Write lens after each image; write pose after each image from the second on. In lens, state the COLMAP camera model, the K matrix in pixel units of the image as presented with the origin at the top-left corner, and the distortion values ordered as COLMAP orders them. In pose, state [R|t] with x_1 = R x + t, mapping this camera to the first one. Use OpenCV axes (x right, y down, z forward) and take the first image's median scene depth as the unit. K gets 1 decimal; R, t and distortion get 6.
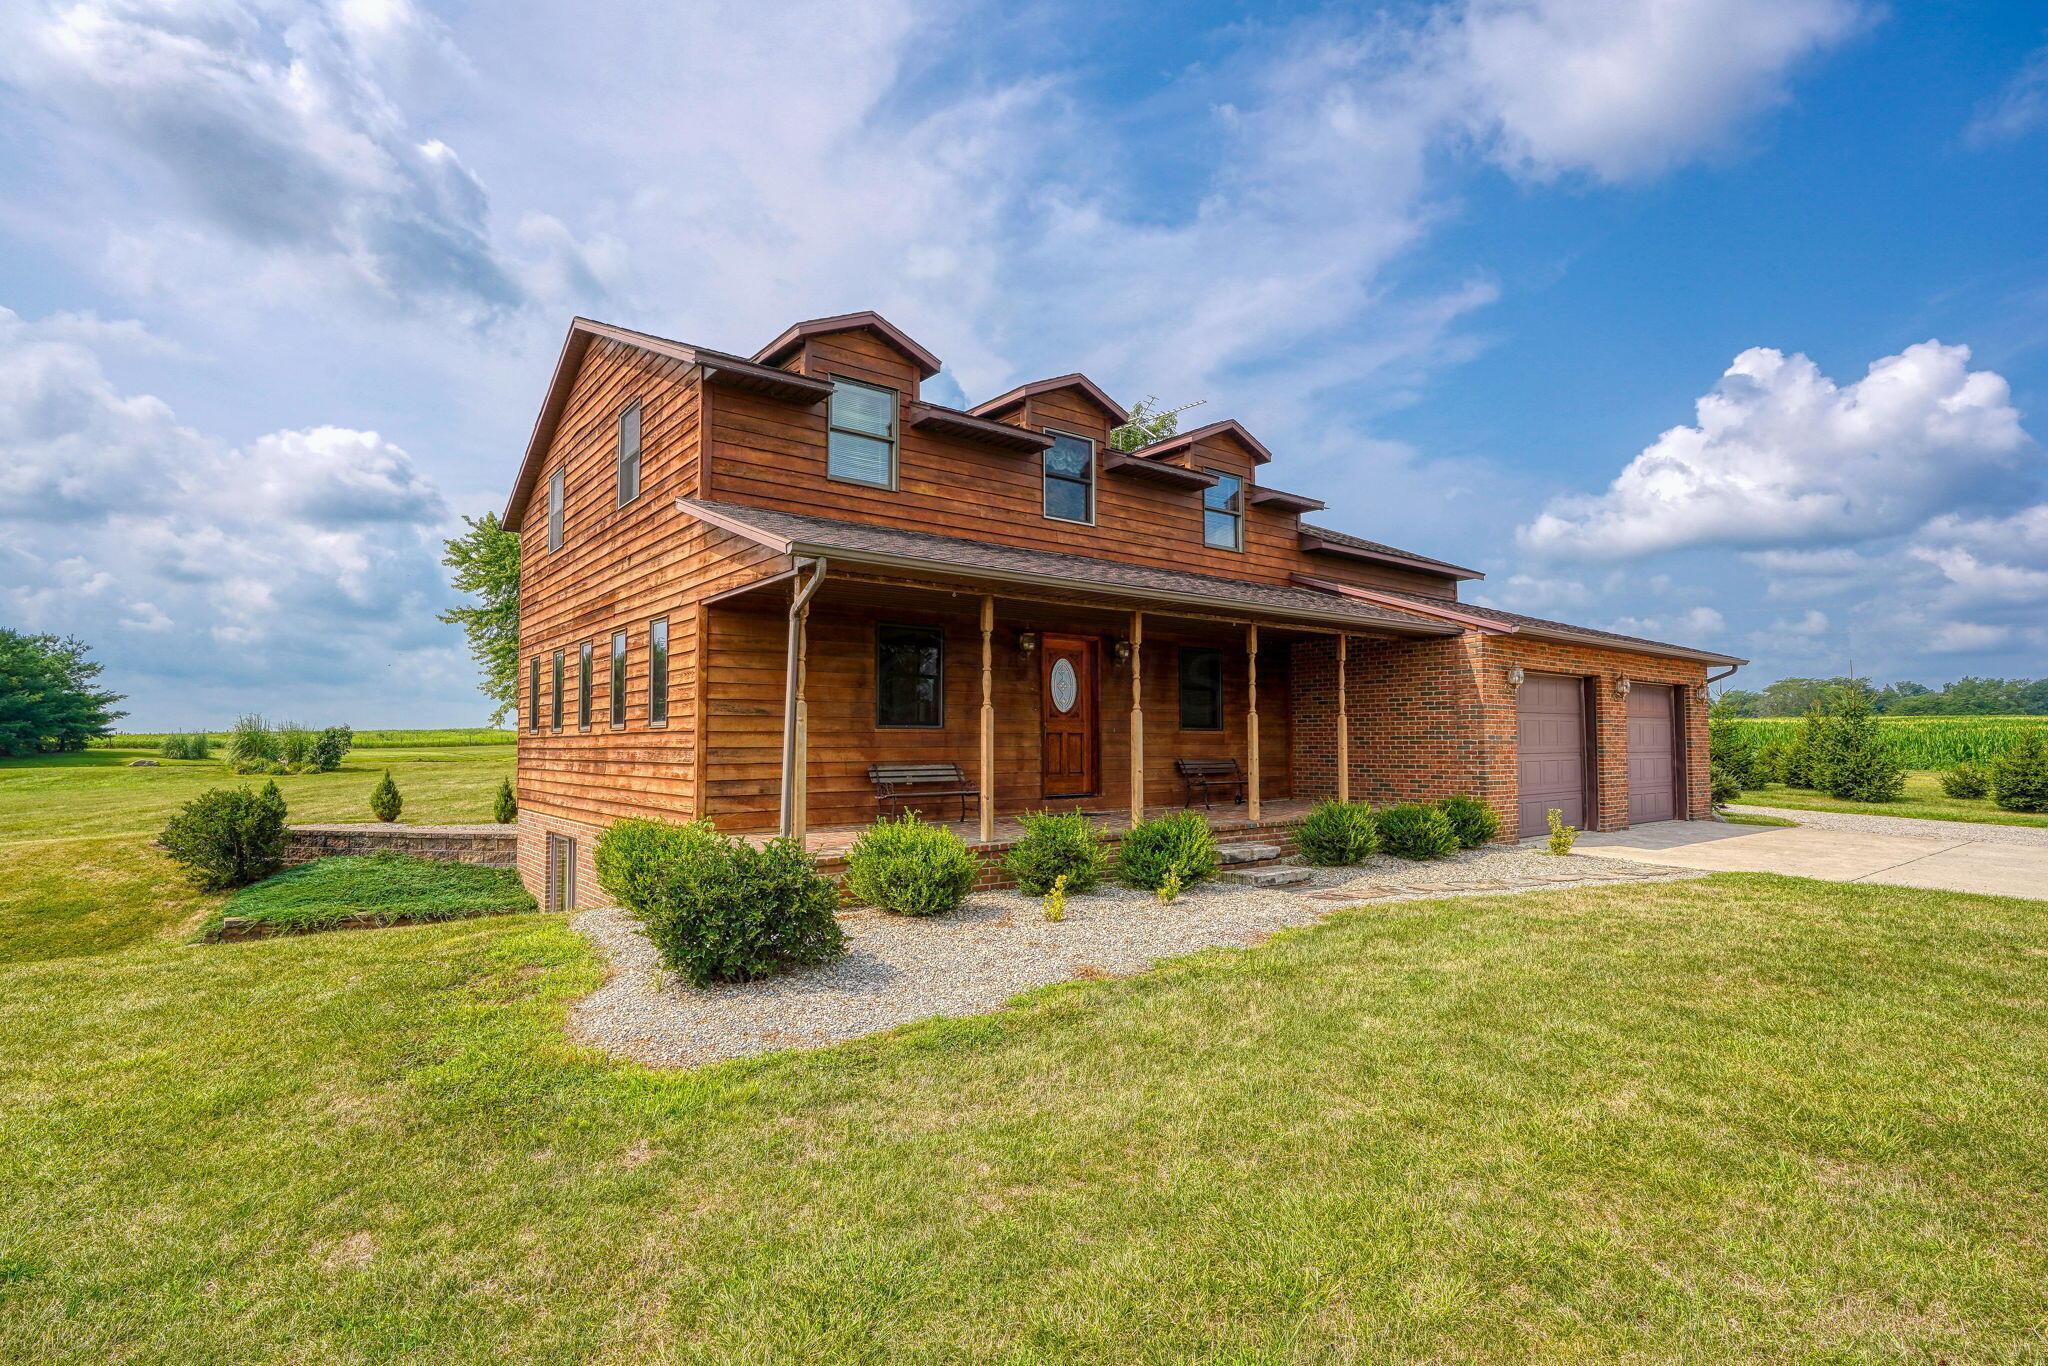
lens RADIAL K [[915.6, 0, 975.3], [0, 915.6, 682.6], [0, 0, 1]] dist [-0.028597, -0.000122]
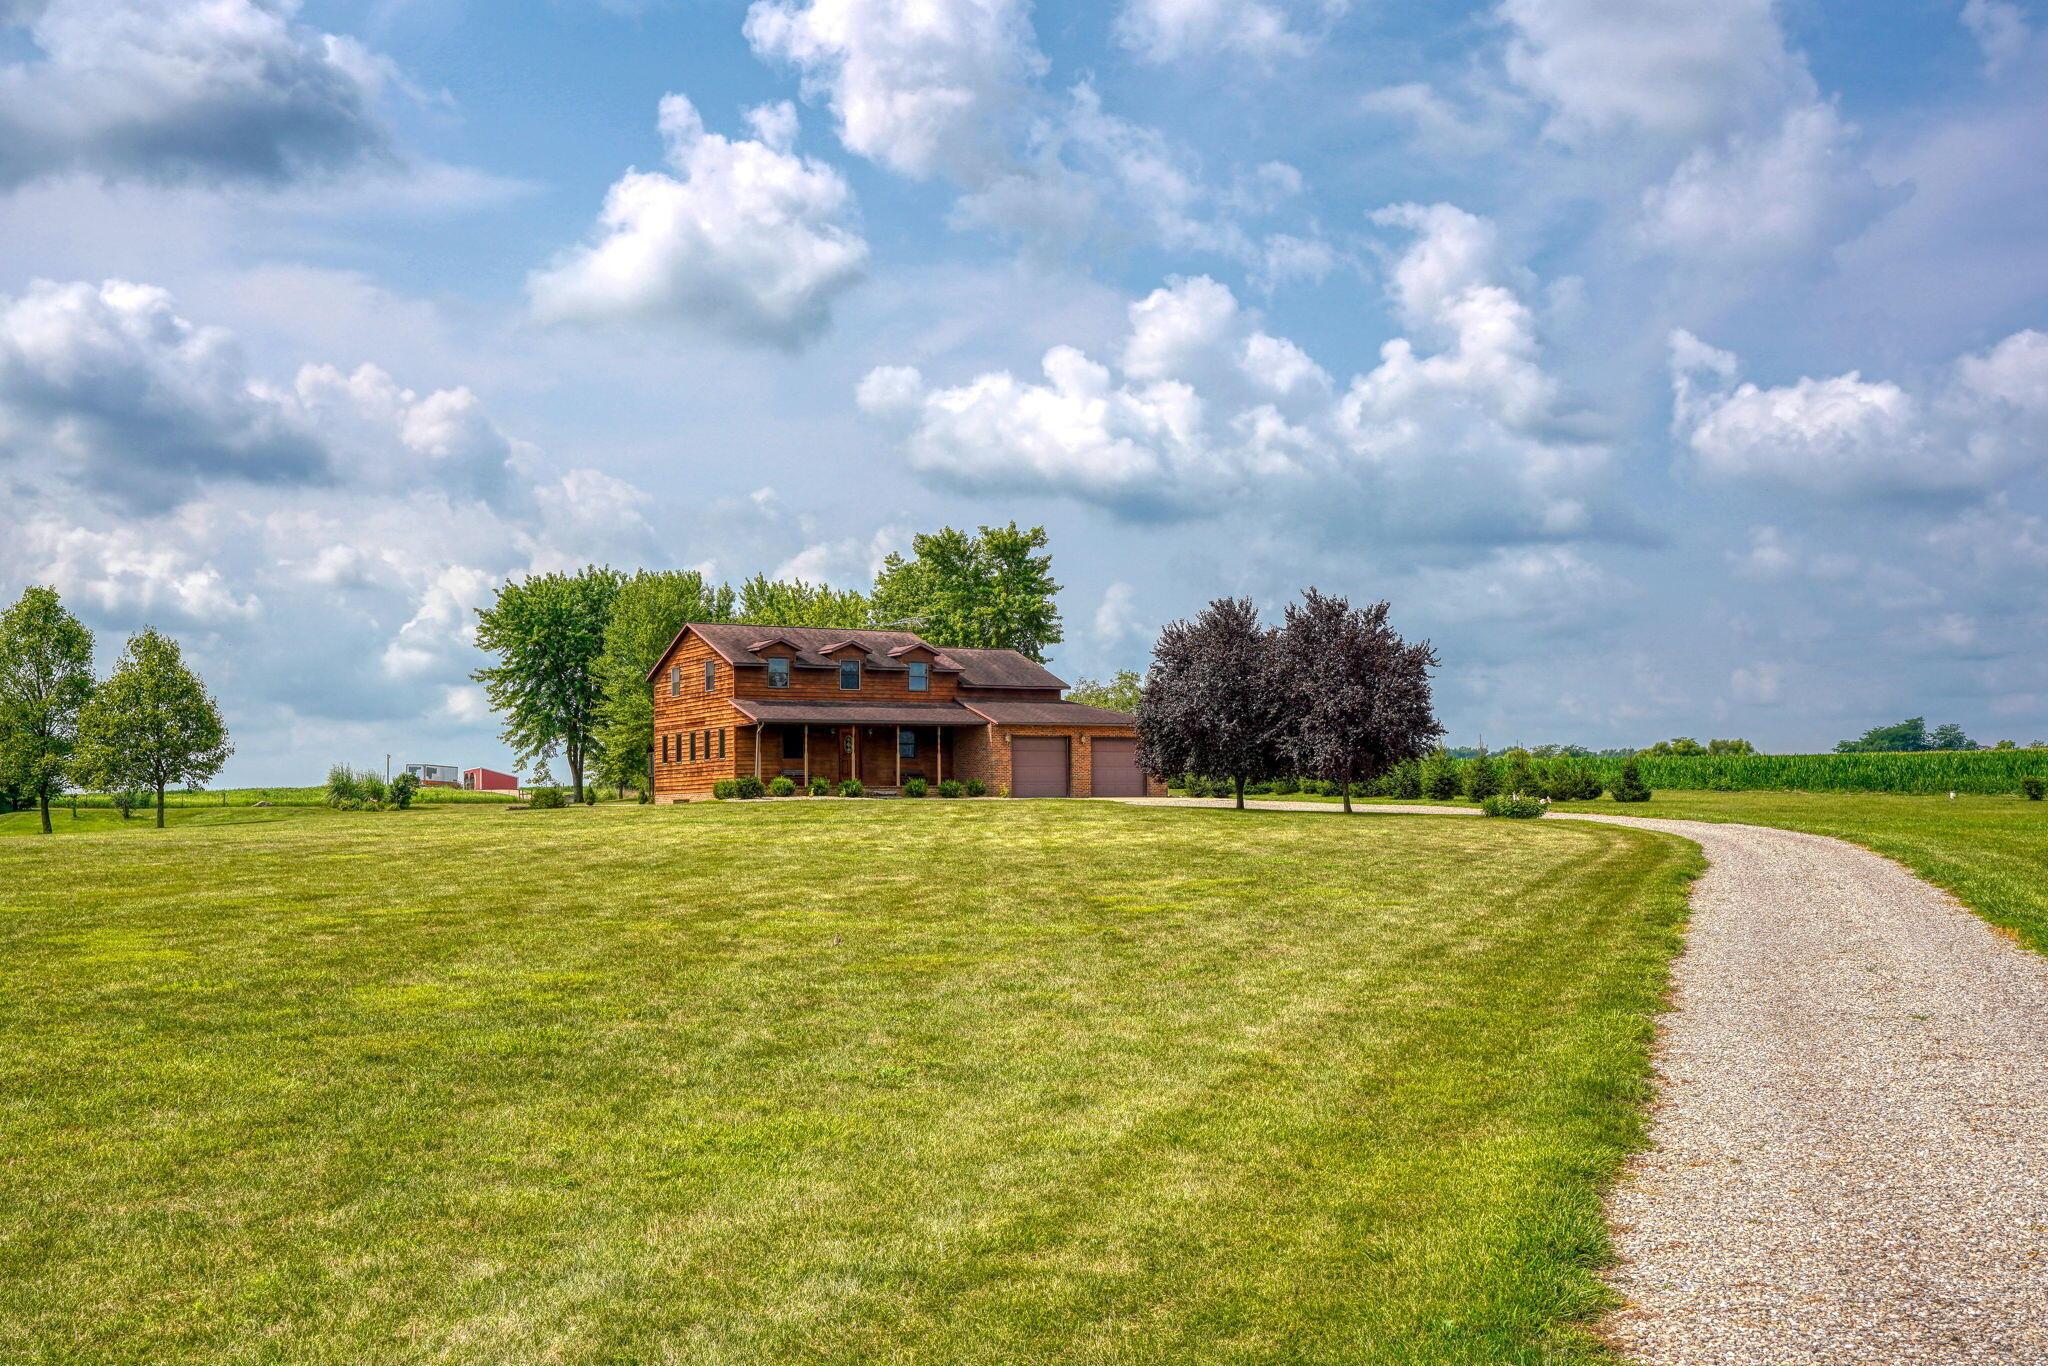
lens RADIAL K [[2028.7, 0, 1024.0], [0, 2028.7, 683.0], [0, 0, 1]] dist [0.010323, -0.023467]
pose [[0.997395, -0.018066, -0.069831, 1.105114], [0.017775, 0.999831, -0.004775, -0.152923], [0.069905, 0.003521, 0.997547, -5.440284]]
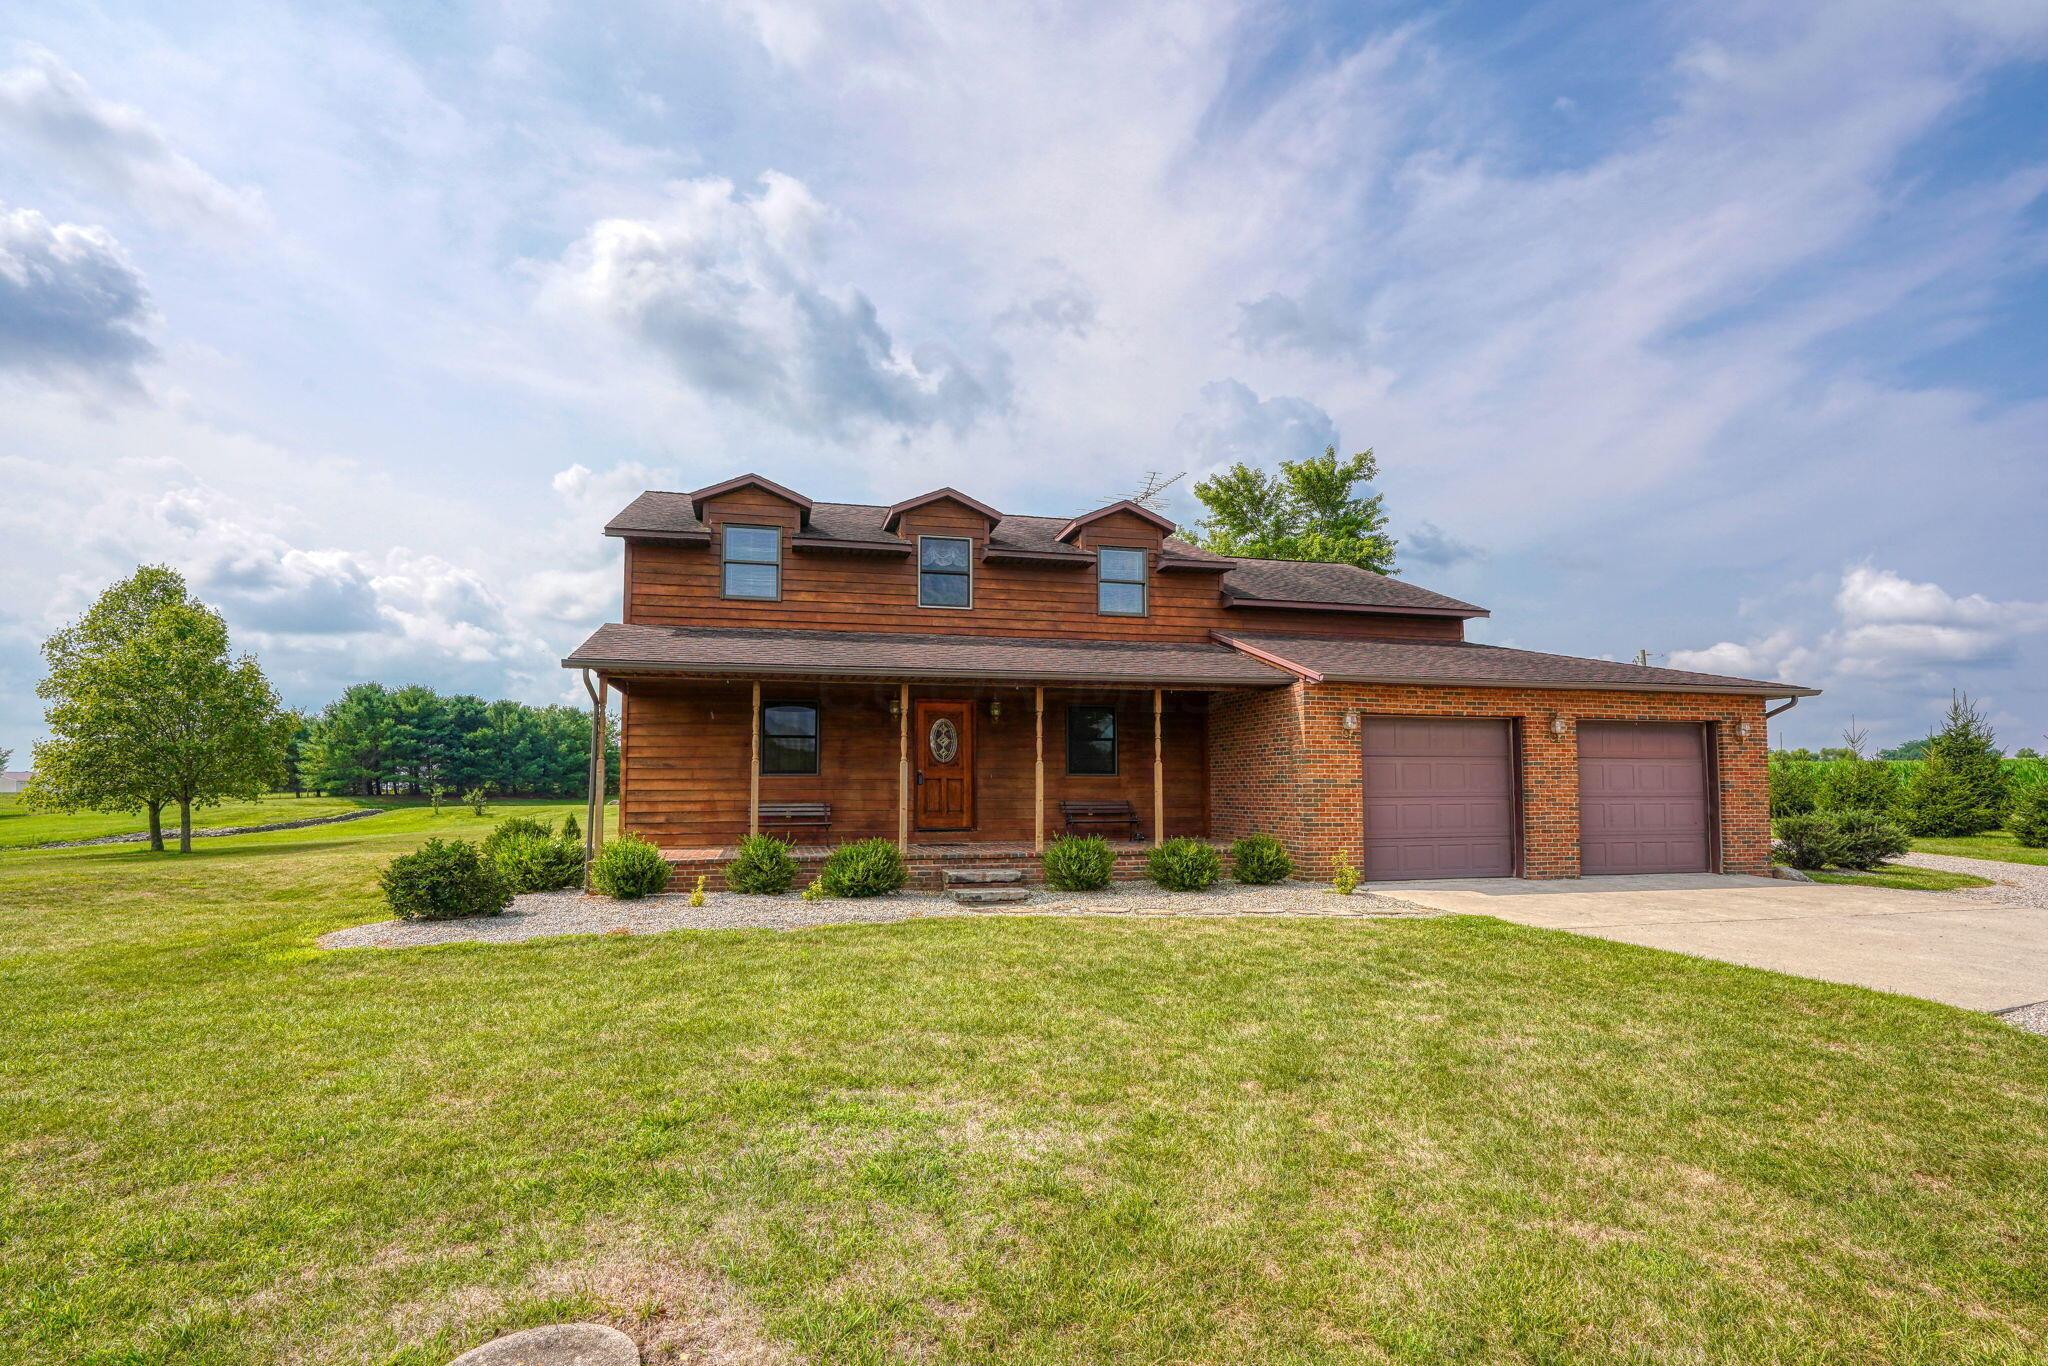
lens RADIAL K [[980.6, 0, 1020.2], [0, 980.6, 719.5], [0, 0, 1]] dist [-0.006168, -0.000231]
pose [[0.934230, -0.028531, -0.355529, 0.645876], [0.024933, 0.999581, -0.014699, -0.003018], [0.355800, 0.004868, 0.934550, -0.196601]]
